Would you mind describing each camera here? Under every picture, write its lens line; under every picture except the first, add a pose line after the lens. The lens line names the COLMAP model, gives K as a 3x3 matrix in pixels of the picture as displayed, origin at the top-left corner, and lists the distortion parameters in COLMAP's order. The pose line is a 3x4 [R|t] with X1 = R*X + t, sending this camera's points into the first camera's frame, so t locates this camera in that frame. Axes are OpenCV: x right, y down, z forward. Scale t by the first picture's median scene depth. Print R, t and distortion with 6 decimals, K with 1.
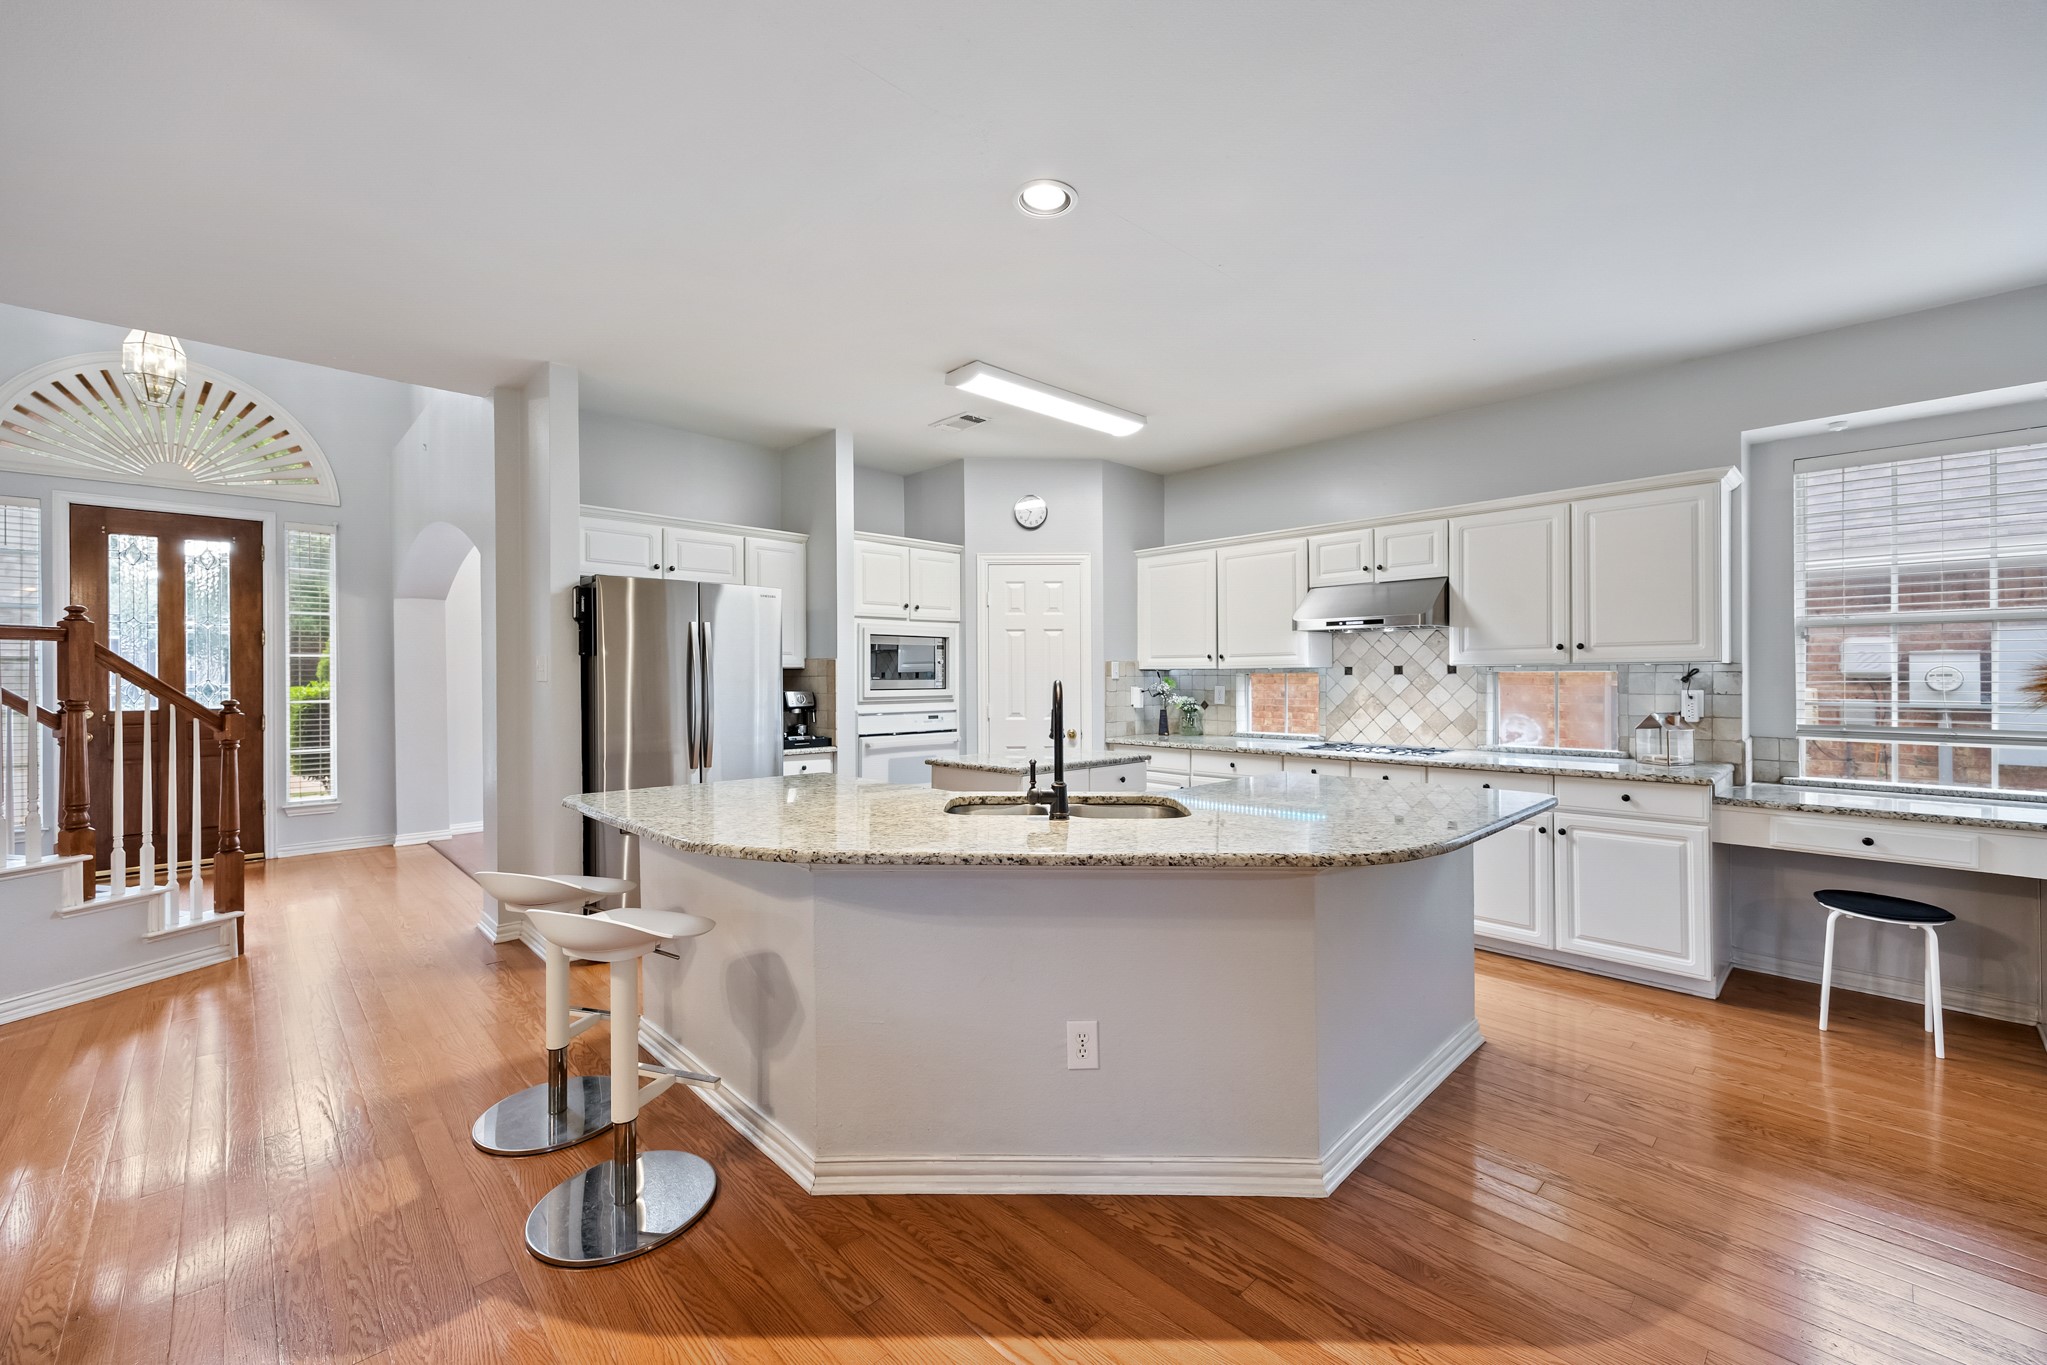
lens RADIAL K [[811.4, 0, 1047.4], [0, 811.4, 679.4], [0, 0, 1]] dist [0.010432, -0.000177]
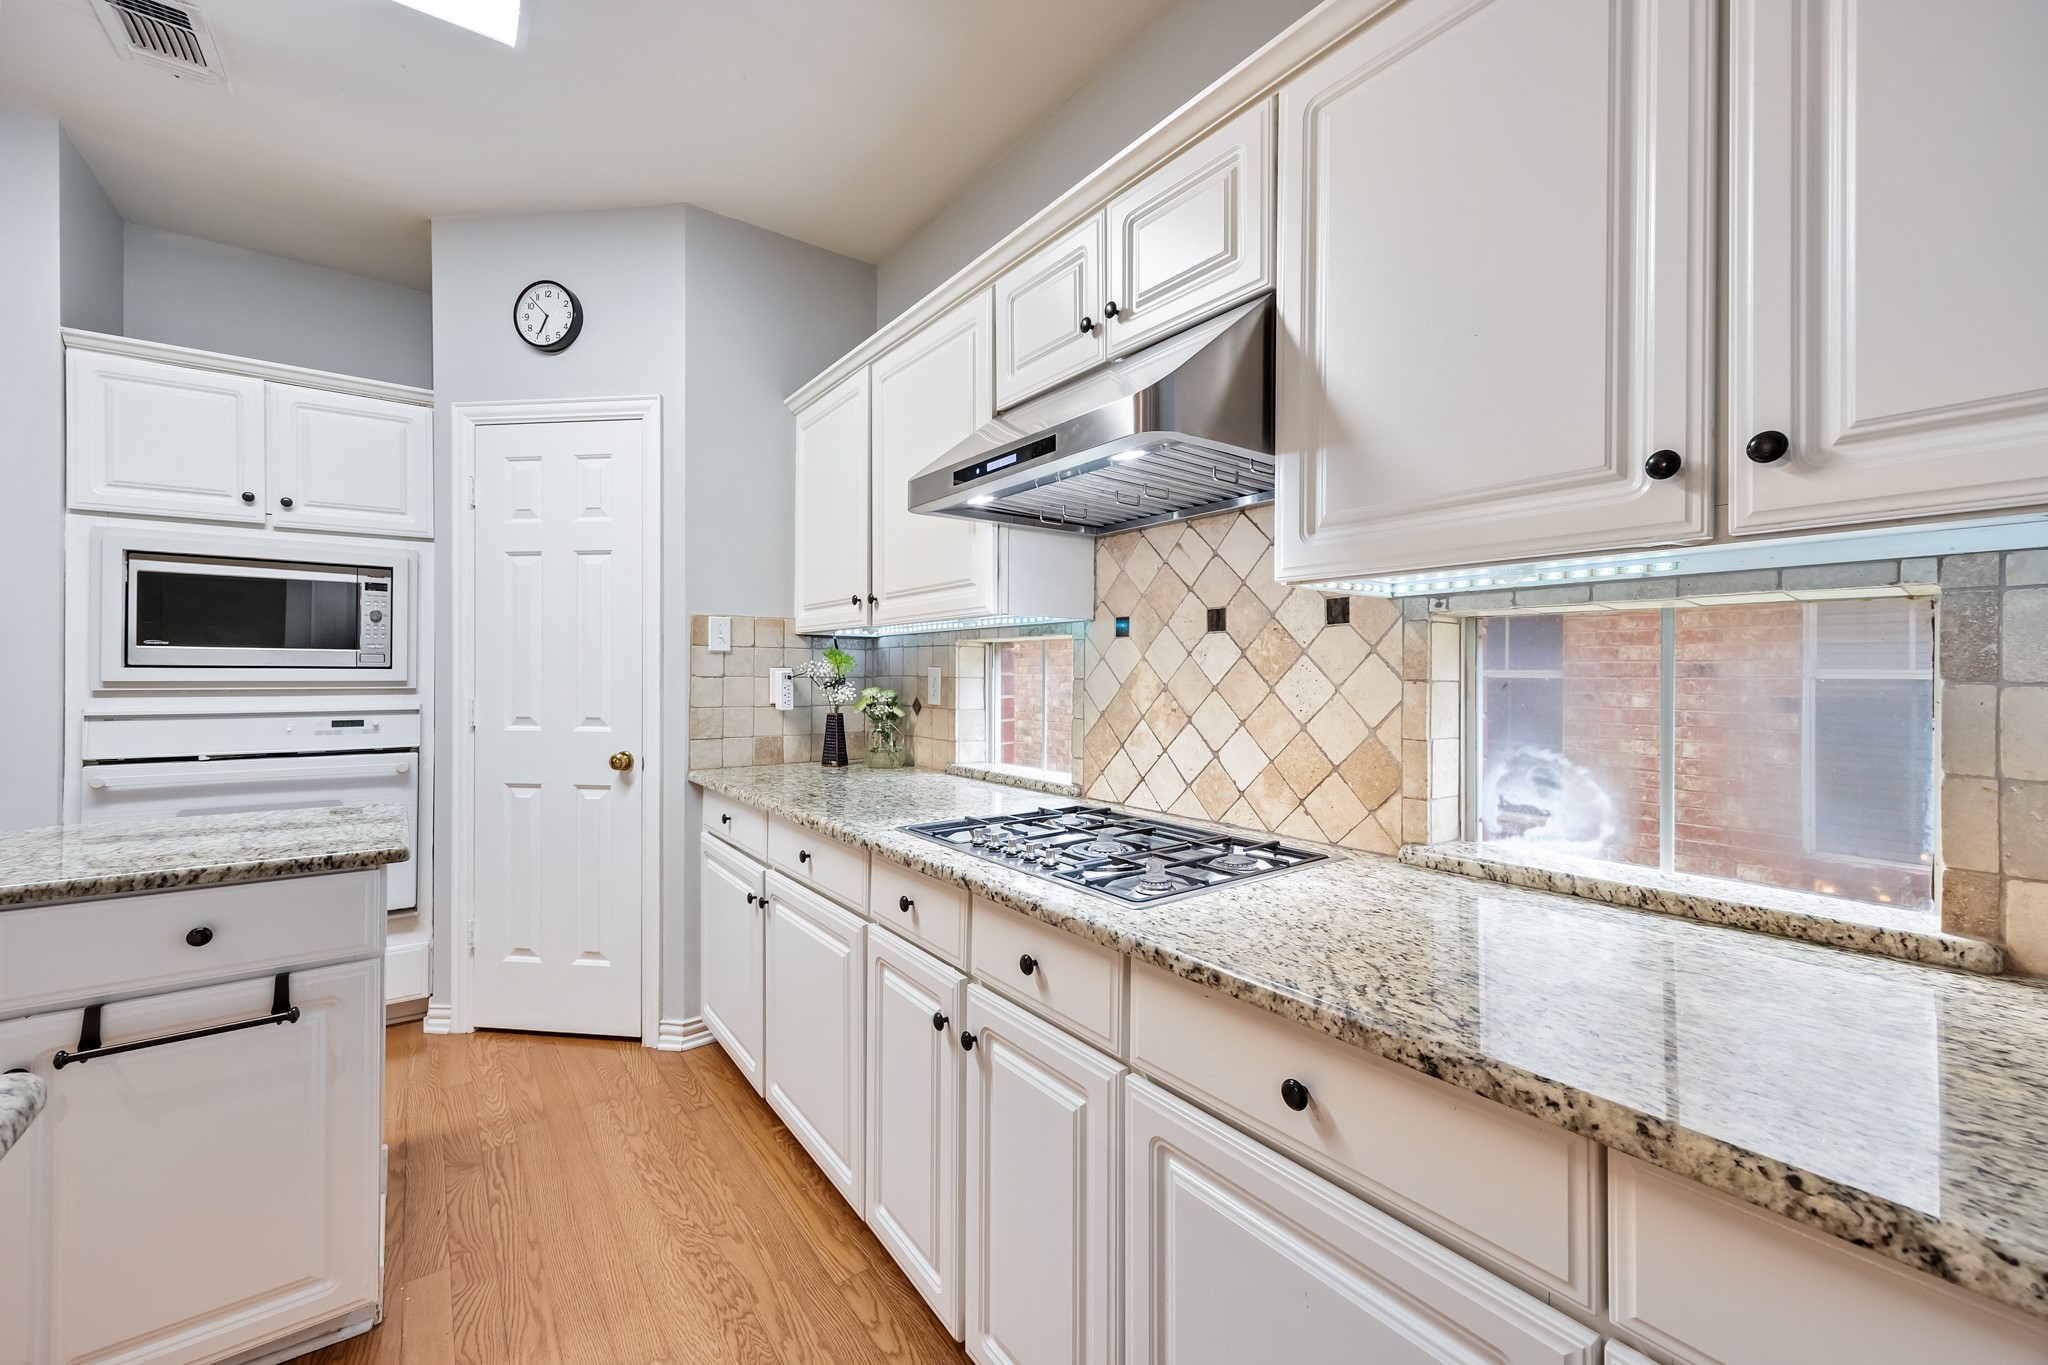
lens RADIAL K [[811.8, 0, 1047.9], [0, 811.8, 679.4], [0, 0, 1]] dist [0.010432, -0.000177]
pose [[0.991877, 0.008309, -0.126928, 0.415721], [-0.007857, 0.999961, 0.004061, 0.015538], [0.126957, -0.003031, 0.991904, 0.641352]]
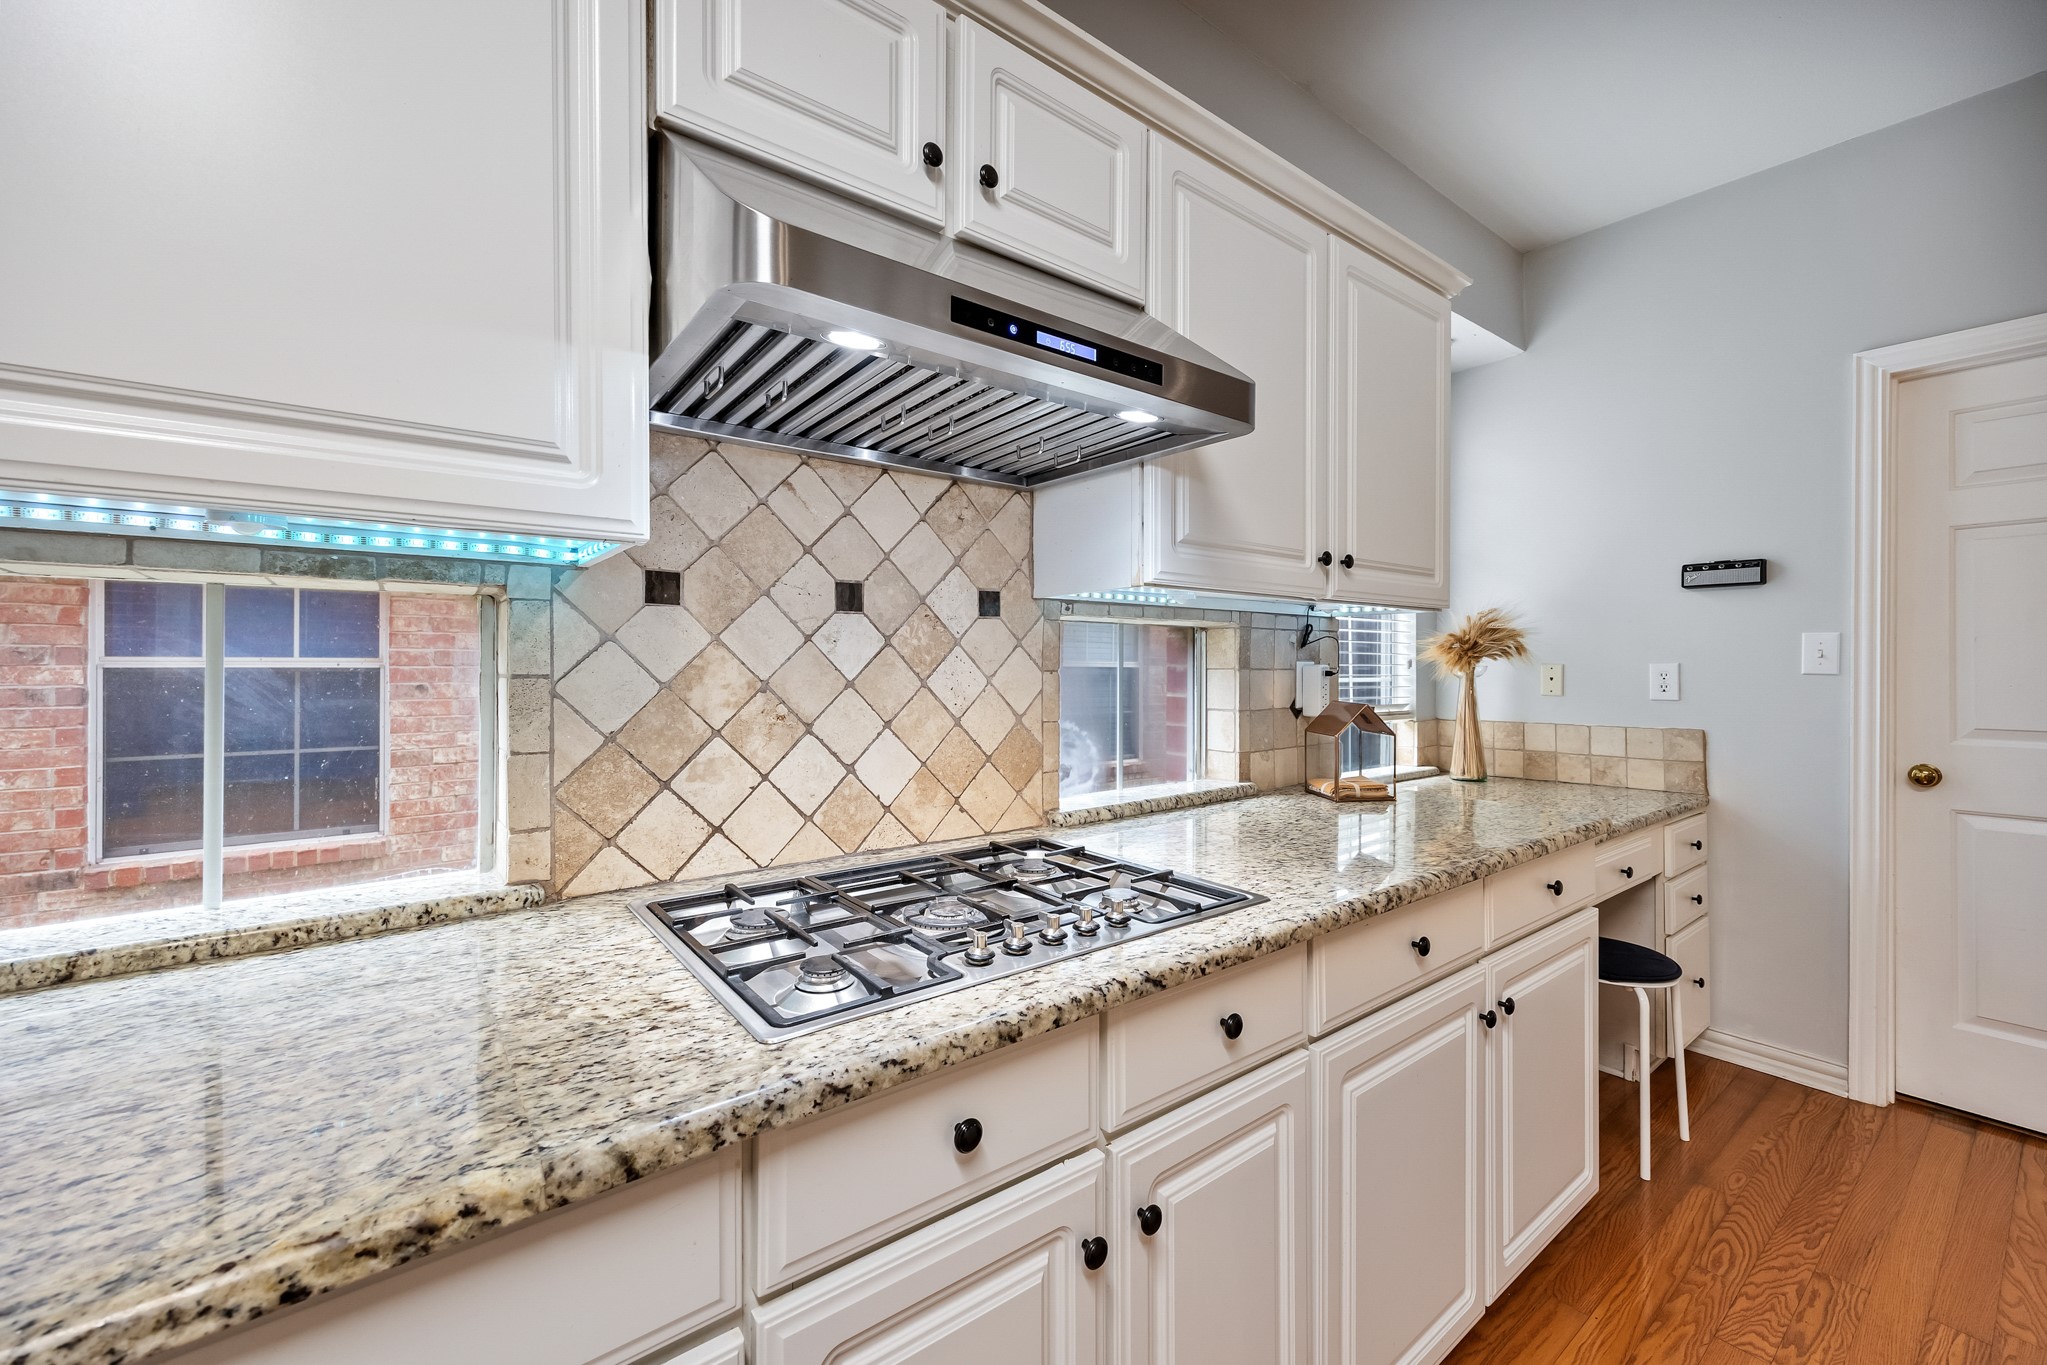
lens RADIAL K [[811.6, 0, 1021.5], [0, 811.6, 670.7], [0, 0, 1]] dist [0.007800, 0.000007]
pose [[0.132725, -0.002907, 0.991149, 0.156253], [0.001203, 0.999995, 0.002772, 0.014897], [-0.991152, 0.000825, 0.132728, 0.929437]]
